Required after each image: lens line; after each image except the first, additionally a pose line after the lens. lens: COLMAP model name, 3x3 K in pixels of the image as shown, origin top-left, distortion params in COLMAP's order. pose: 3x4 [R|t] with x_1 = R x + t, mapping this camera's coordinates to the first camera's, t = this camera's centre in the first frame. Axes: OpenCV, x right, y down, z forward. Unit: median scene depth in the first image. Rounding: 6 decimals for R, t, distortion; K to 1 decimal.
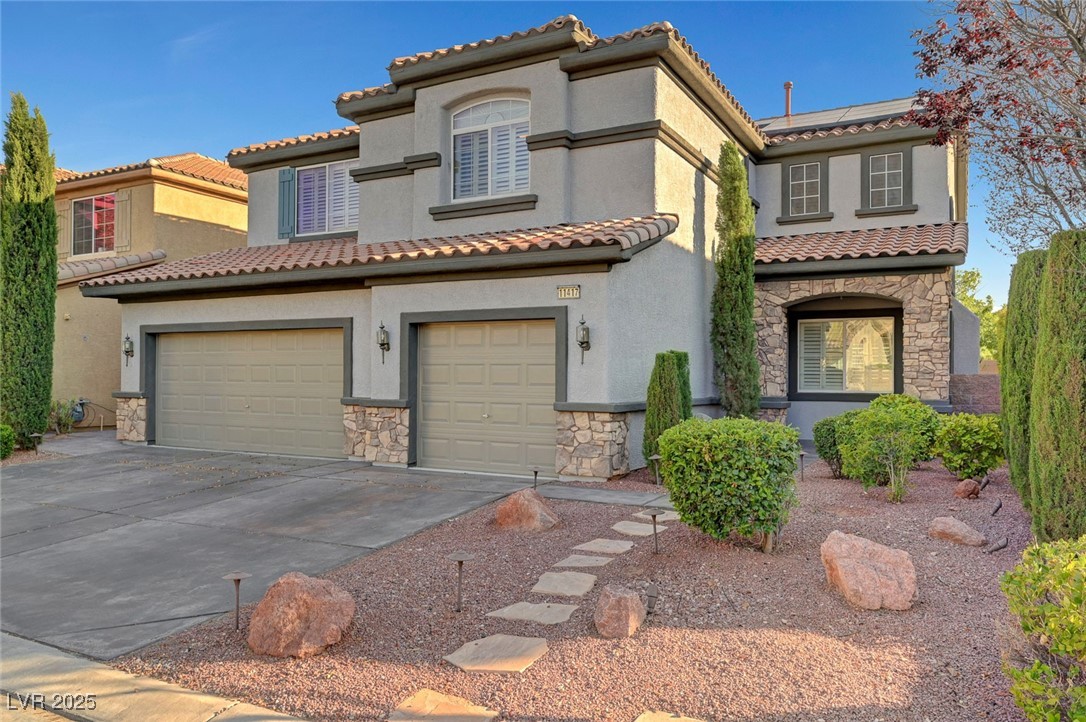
lens RADIAL K [[774.5, 0, 543.1], [0, 774.5, 363.6], [0, 0, 1]] dist [-0.010311, -0.000475]
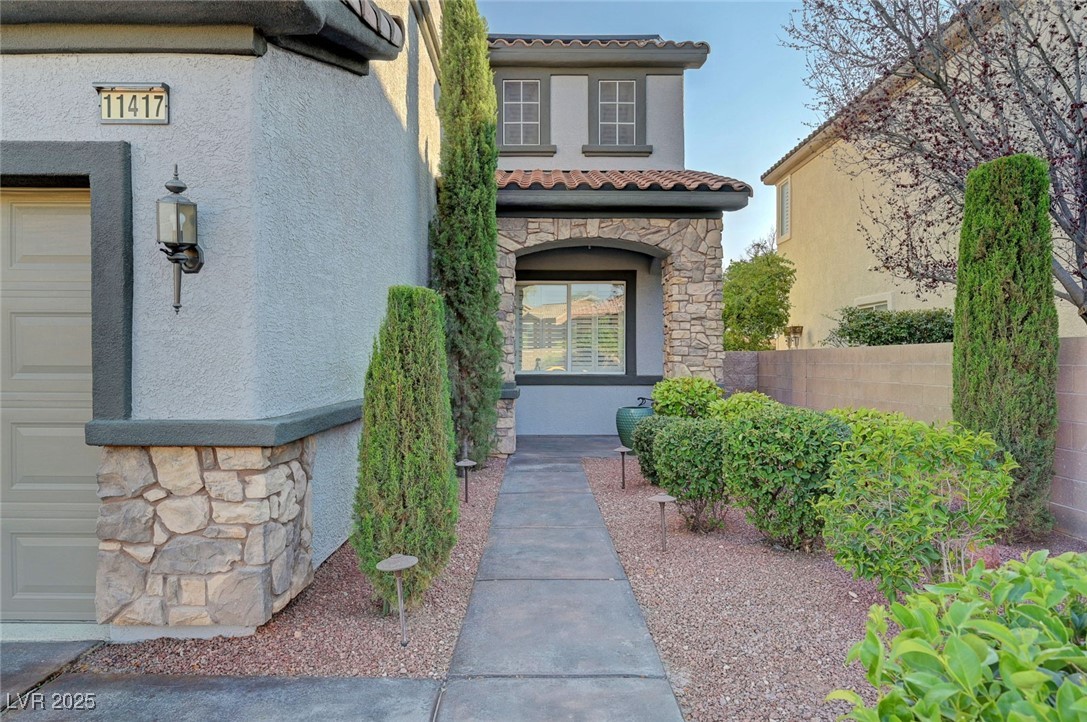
lens RADIAL K [[683.2, 0, 540.8], [0, 683.2, 366.1], [0, 0, 1]] dist [-0.002006, -0.000154]
pose [[0.880307, -0.009325, 0.474312, 0.039732], [-0.003839, 0.999634, 0.026778, 0.013867], [-0.474388, -0.025393, 0.879949, 0.531572]]
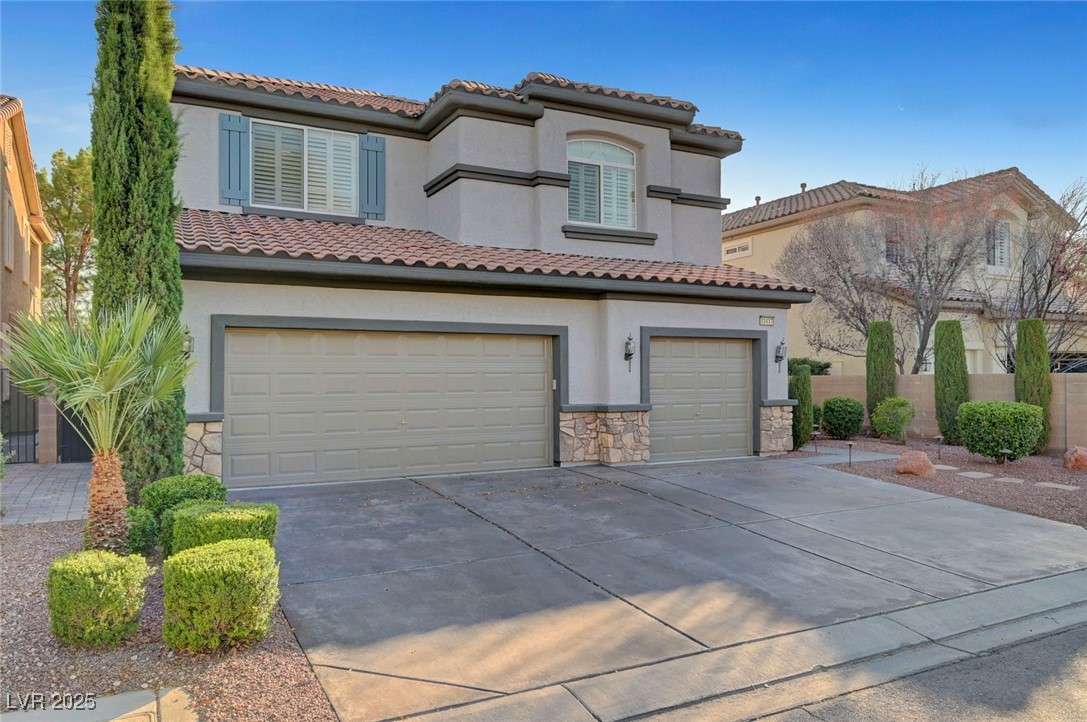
lens RADIAL K [[735.8, 0, 542.0], [0, 735.8, 364.5], [0, 0, 1]] dist [0.001170, -0.000635]
pose [[0.575611, 0.004919, 0.817709, -1.066653], [-0.005245, 0.999984, -0.002324, -0.006869], [-0.817707, -0.002951, 0.575627, 0.471912]]
